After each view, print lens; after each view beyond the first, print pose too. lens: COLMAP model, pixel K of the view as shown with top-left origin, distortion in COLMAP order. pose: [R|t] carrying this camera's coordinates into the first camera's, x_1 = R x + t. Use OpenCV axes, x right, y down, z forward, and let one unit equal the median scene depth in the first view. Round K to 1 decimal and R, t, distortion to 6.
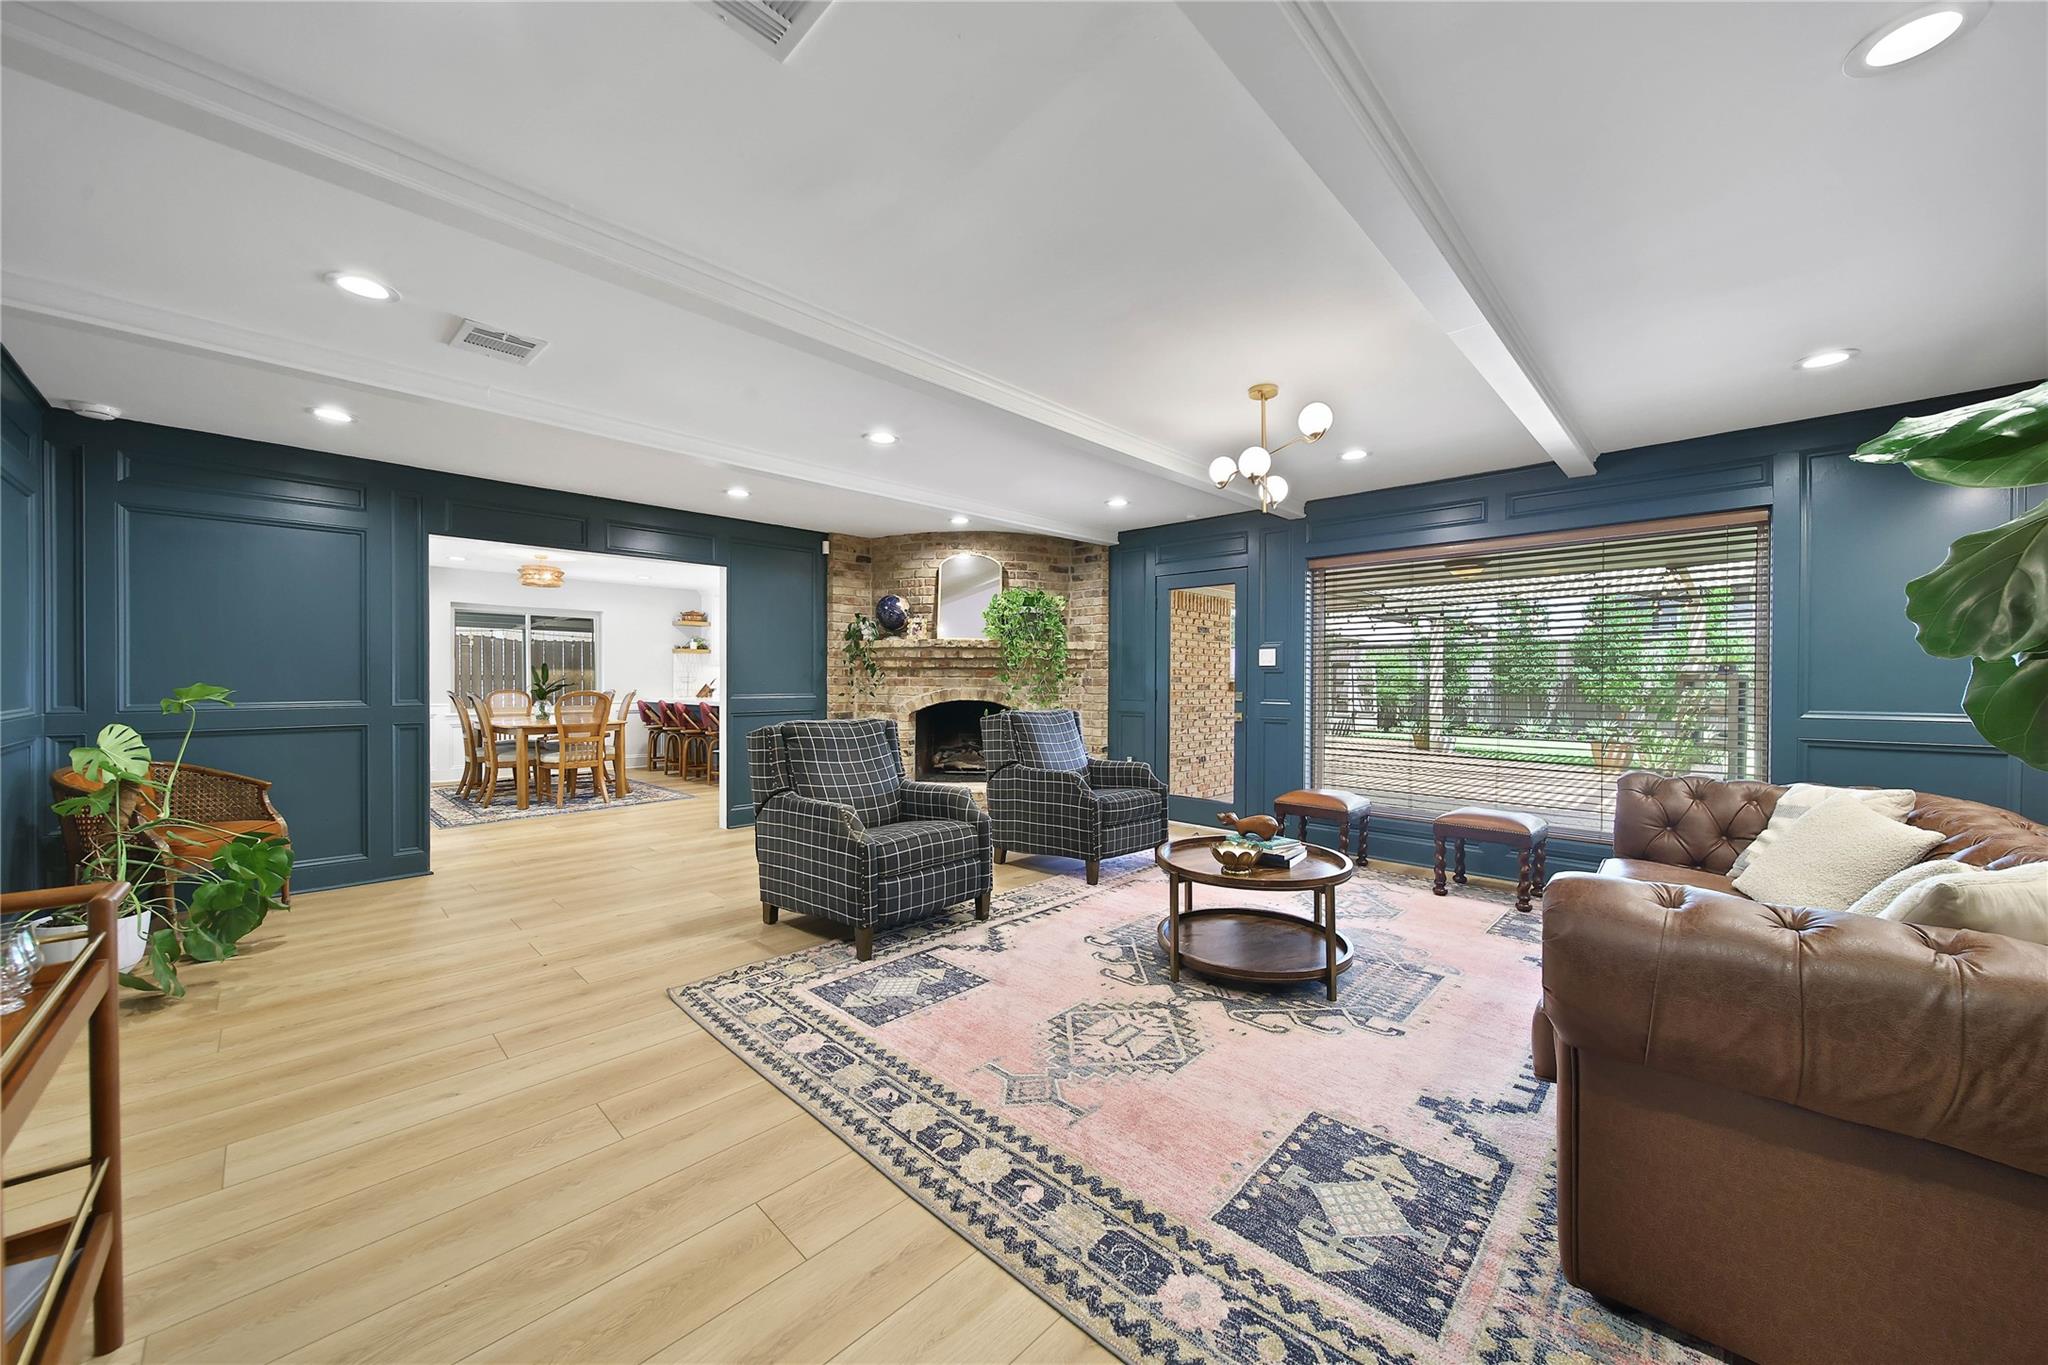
lens RADIAL K [[736.3, 0, 1034.5], [0, 736.3, 688.7], [0, 0, 1]] dist [0.000223, -0.000076]
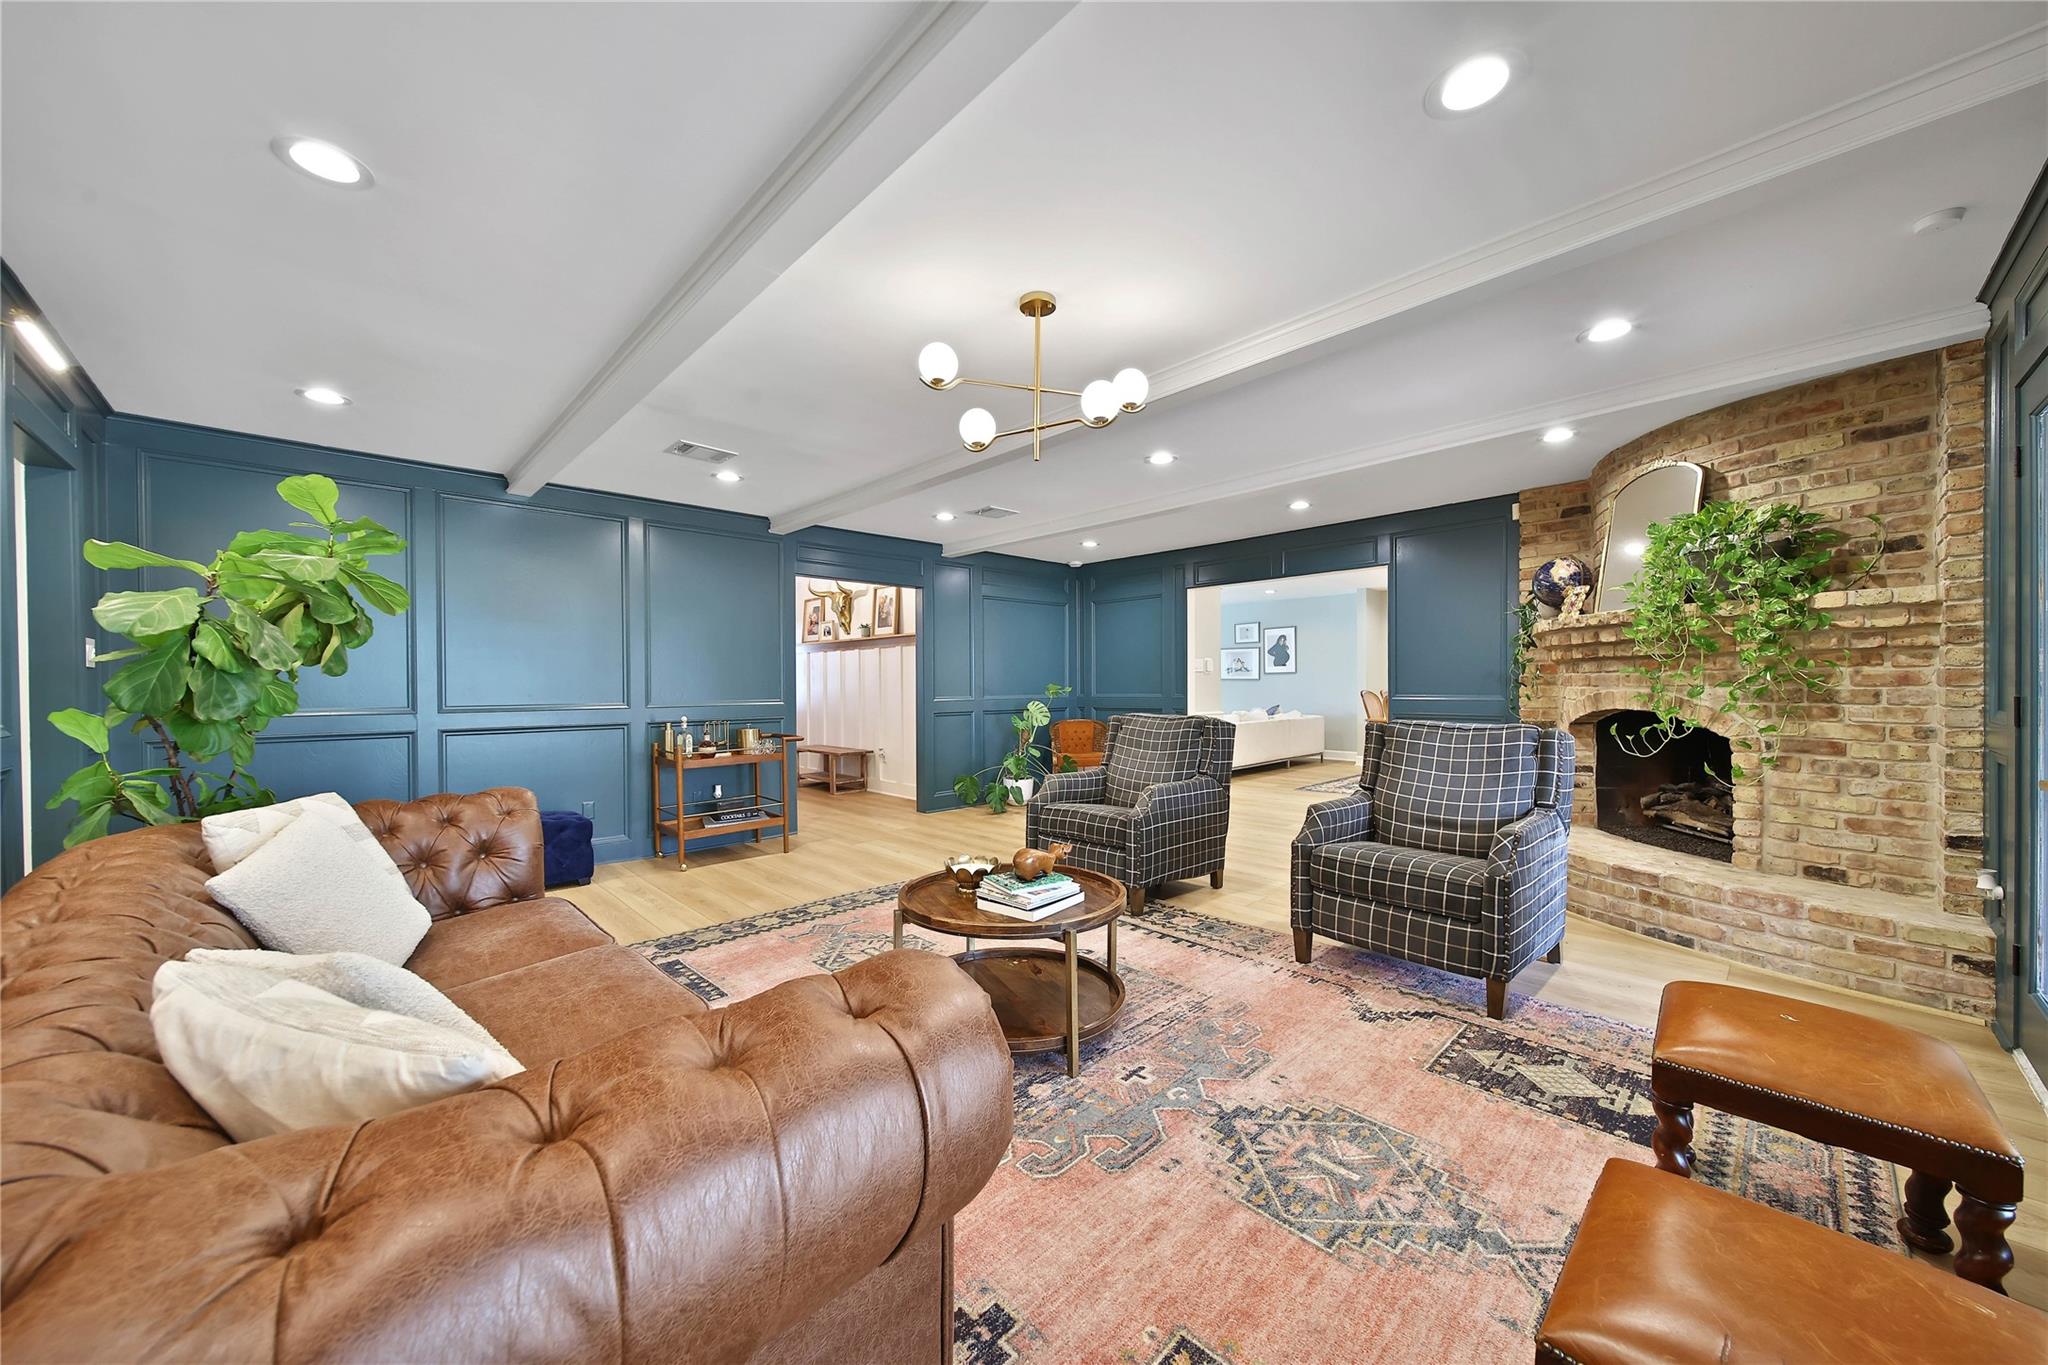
lens RADIAL K [[740.6, 0, 1017.1], [0, 740.6, 687.2], [0, 0, 1]] dist [0.008410, -0.000079]
pose [[-0.054786, 0.001963, -0.998496, 0.957257], [-0.007664, 0.999968, 0.002387, -0.001219], [0.998469, 0.007783, -0.054769, 0.893331]]
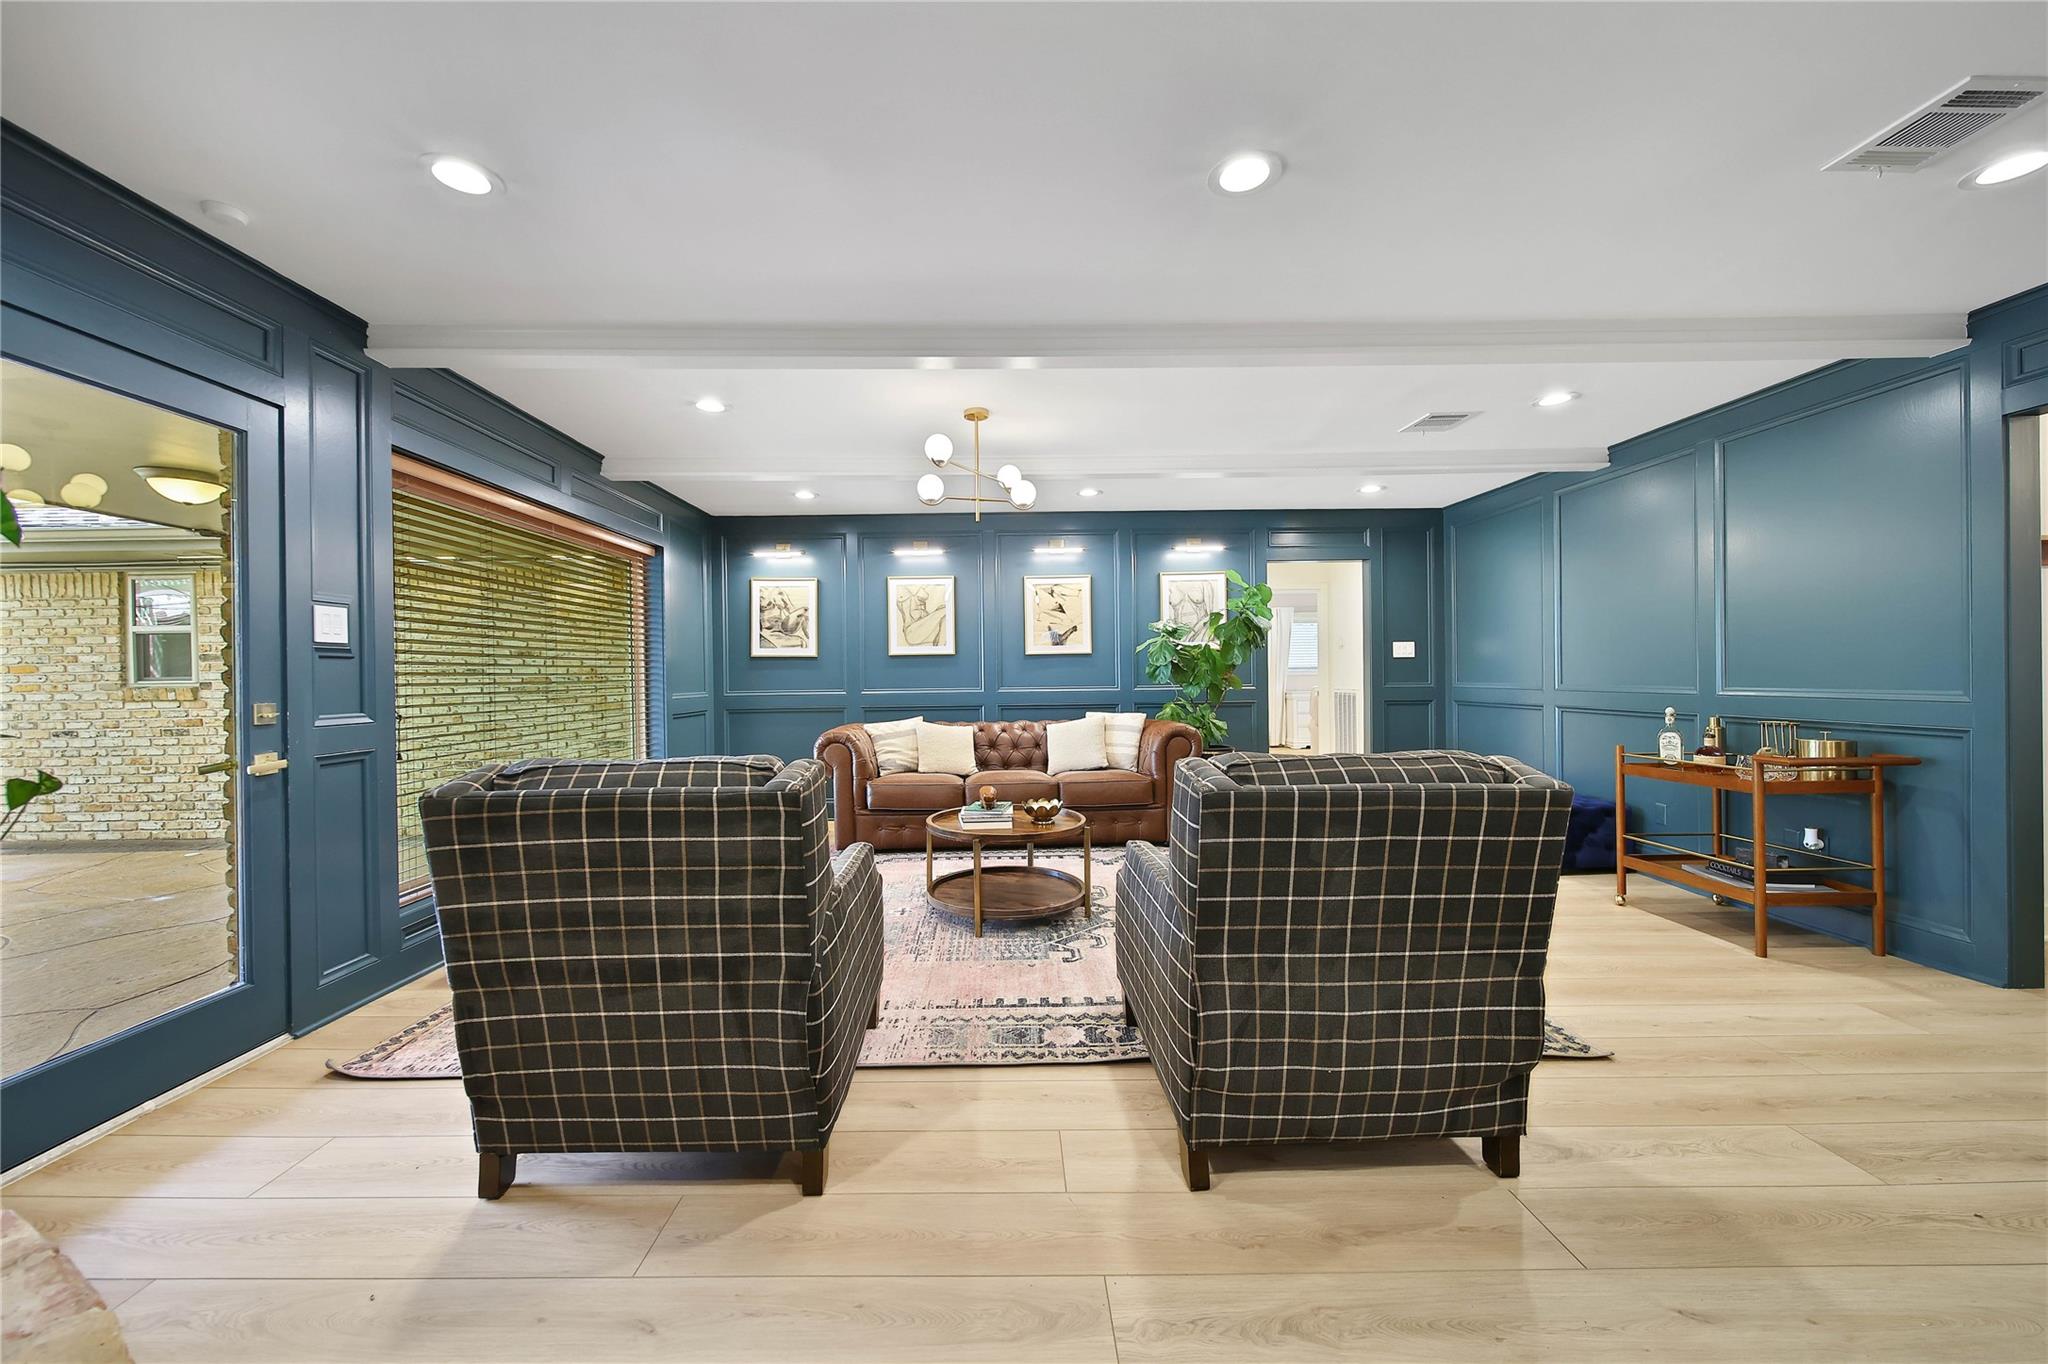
lens RADIAL K [[754.1, 0, 1008.3], [0, 754.1, 681.0], [0, 0, 1]] dist [-0.001657, -0.000187]
pose [[-0.693570, -0.000965, 0.720388, -0.486555], [0.017607, 0.999678, 0.018290, -0.011053], [-0.720174, 0.025369, -0.693330, 1.553059]]
